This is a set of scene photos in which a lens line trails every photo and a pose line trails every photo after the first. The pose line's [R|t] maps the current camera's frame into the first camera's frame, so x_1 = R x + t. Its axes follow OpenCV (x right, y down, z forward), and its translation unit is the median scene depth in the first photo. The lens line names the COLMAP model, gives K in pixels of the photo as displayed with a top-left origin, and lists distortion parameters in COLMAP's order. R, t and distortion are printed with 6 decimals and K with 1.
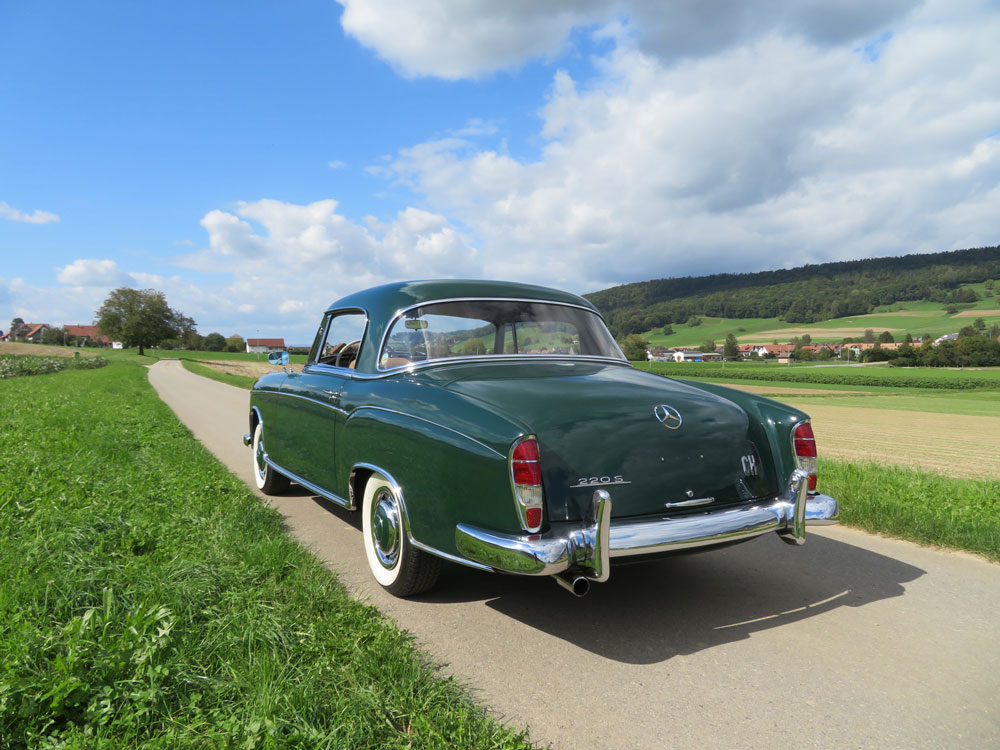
lens RADIAL K [[723.5, 0, 503.4], [0, 723.5, 382.4], [0, 0, 1]] dist [-0.014856, 0.014058]
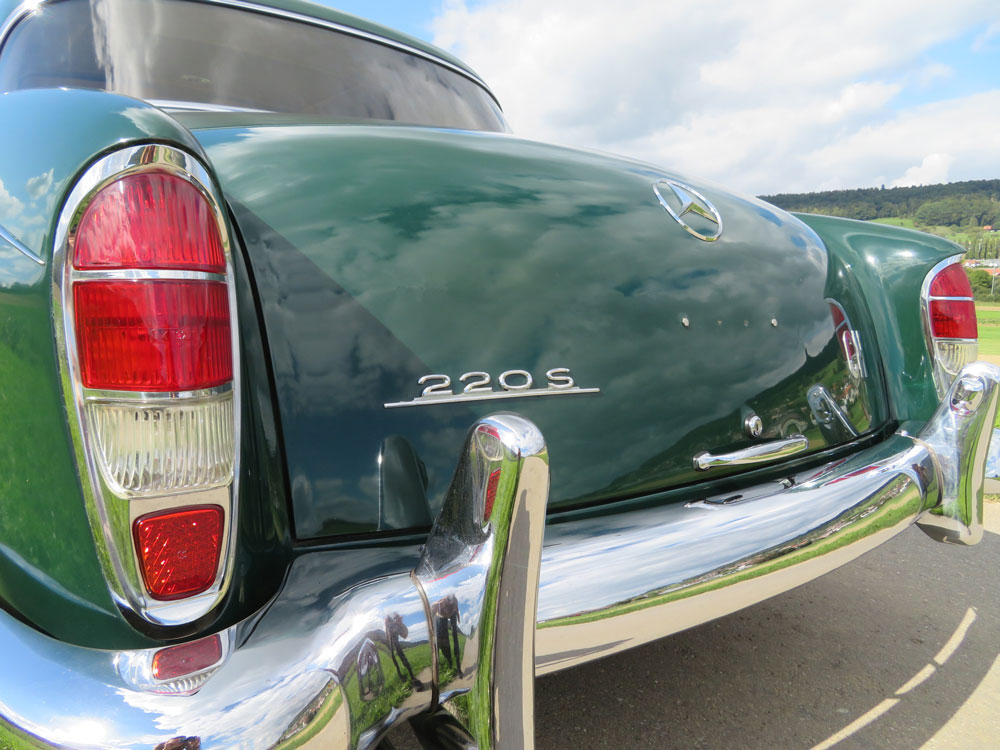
lens RADIAL K [[723.5, 0, 503.2], [0, 723.5, 375.9], [0, 0, 1]] dist [-0.014856, 0.014058]
pose [[0.987844, 0.000894, 0.155448, 0.089252], [-0.014795, 0.995985, 0.088289, 0.104706], [-0.154745, -0.089515, 0.983891, 0.700234]]
